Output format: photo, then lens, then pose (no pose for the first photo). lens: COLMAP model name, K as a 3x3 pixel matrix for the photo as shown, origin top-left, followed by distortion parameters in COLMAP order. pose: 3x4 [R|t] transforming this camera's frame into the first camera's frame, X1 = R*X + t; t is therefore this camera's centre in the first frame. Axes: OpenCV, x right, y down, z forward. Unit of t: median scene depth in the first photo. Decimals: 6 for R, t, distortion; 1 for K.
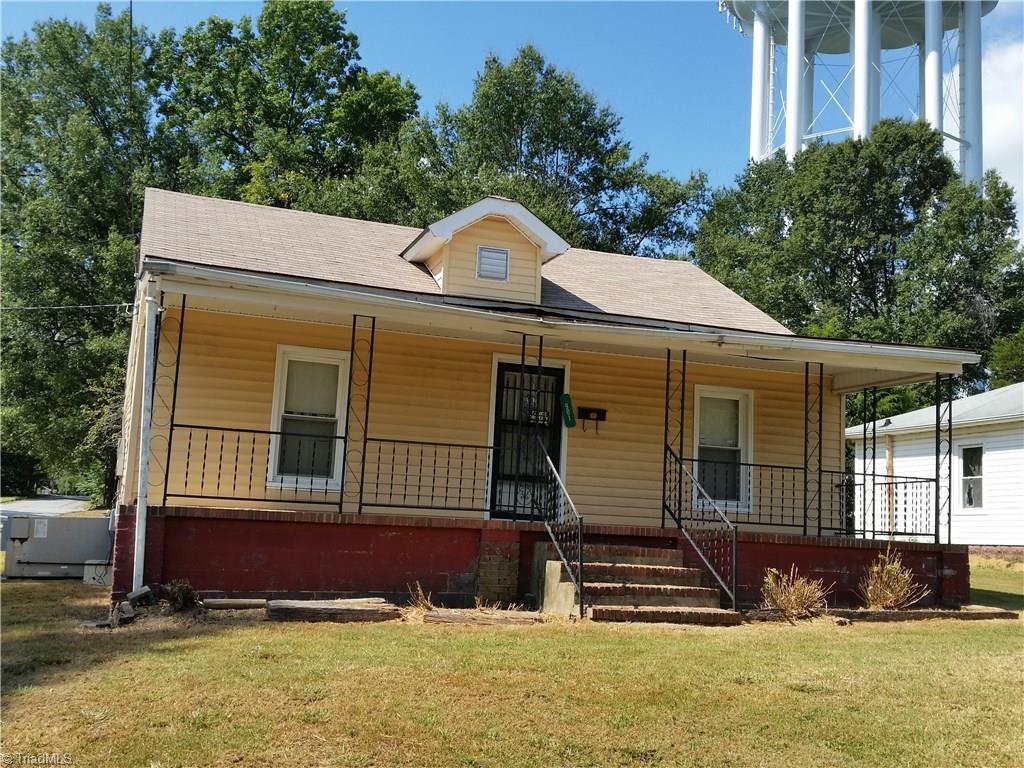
lens RADIAL K [[1107.4, 0, 512.0], [0, 1107.4, 384.0], [0, 0, 1]] dist [0.186536, -0.449654]
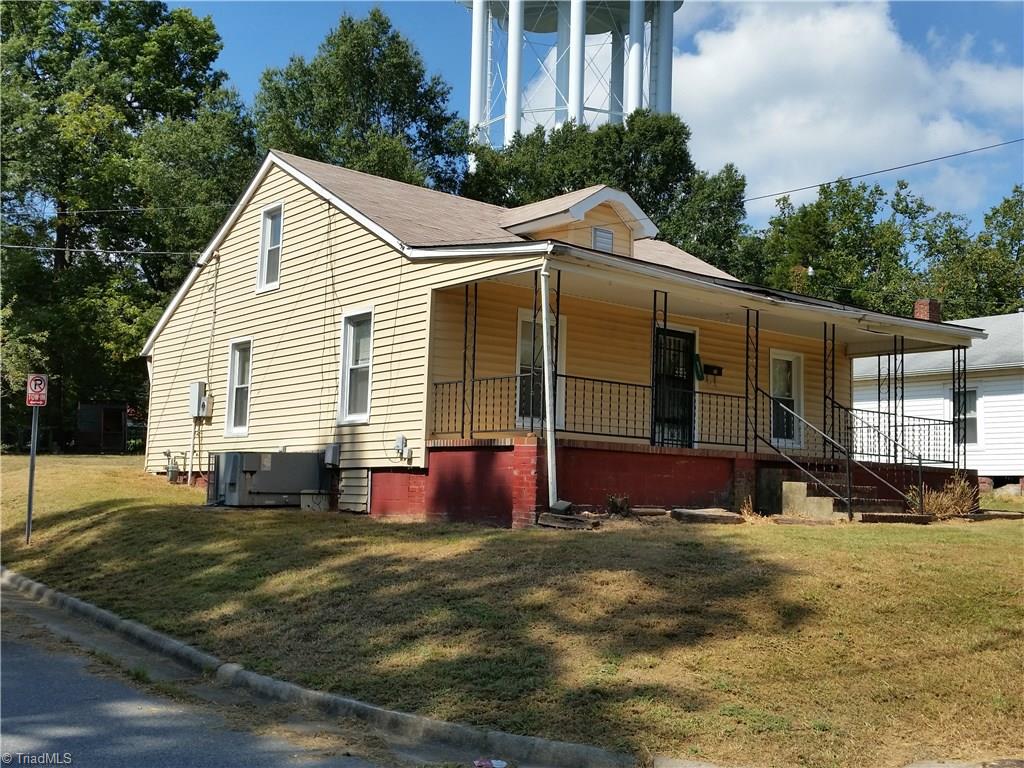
lens RADIAL K [[1107.4, 0, 512.0], [0, 1107.4, 384.0], [0, 0, 1]] dist [0.186536, -0.449654]
pose [[0.943134, 0.017339, 0.331960, -0.561386], [-0.032437, 0.998673, 0.039993, -0.000662], [-0.330827, -0.048486, 0.942445, -0.113494]]
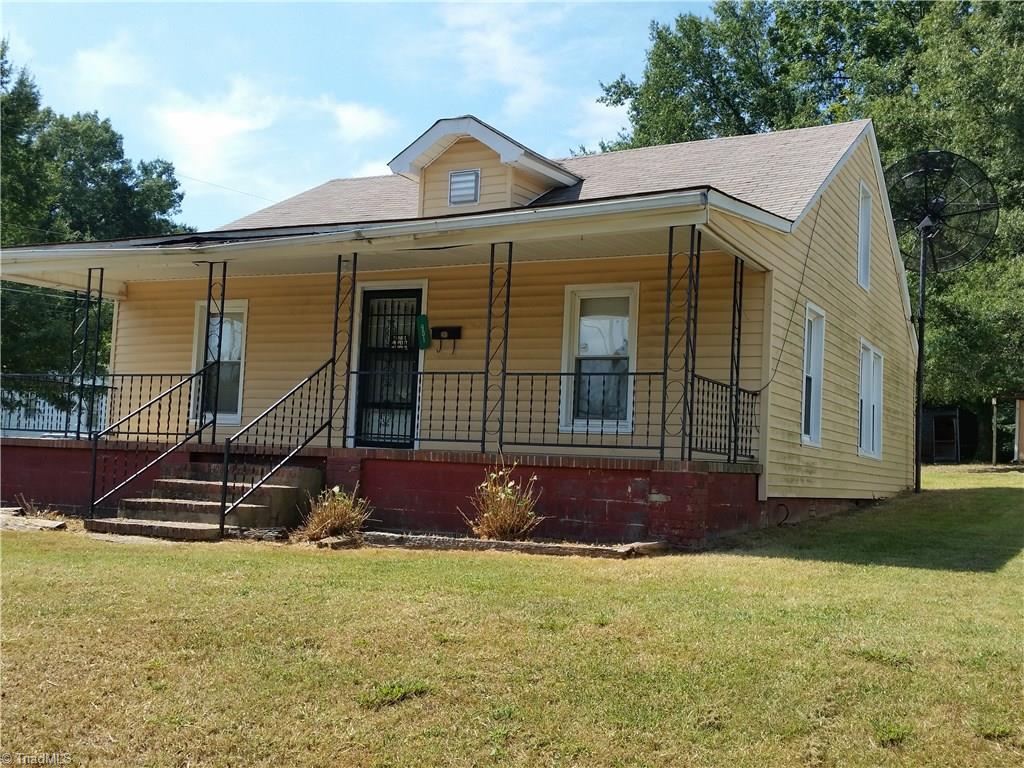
lens RADIAL K [[1107.4, 0, 512.0], [0, 1107.4, 384.0], [0, 0, 1]] dist [0.186536, -0.449654]
pose [[0.674483, -0.068157, -0.735138, 0.792458], [0.089422, 0.995941, -0.010292, 0.084399], [0.732855, -0.058796, 0.677840, 0.406711]]
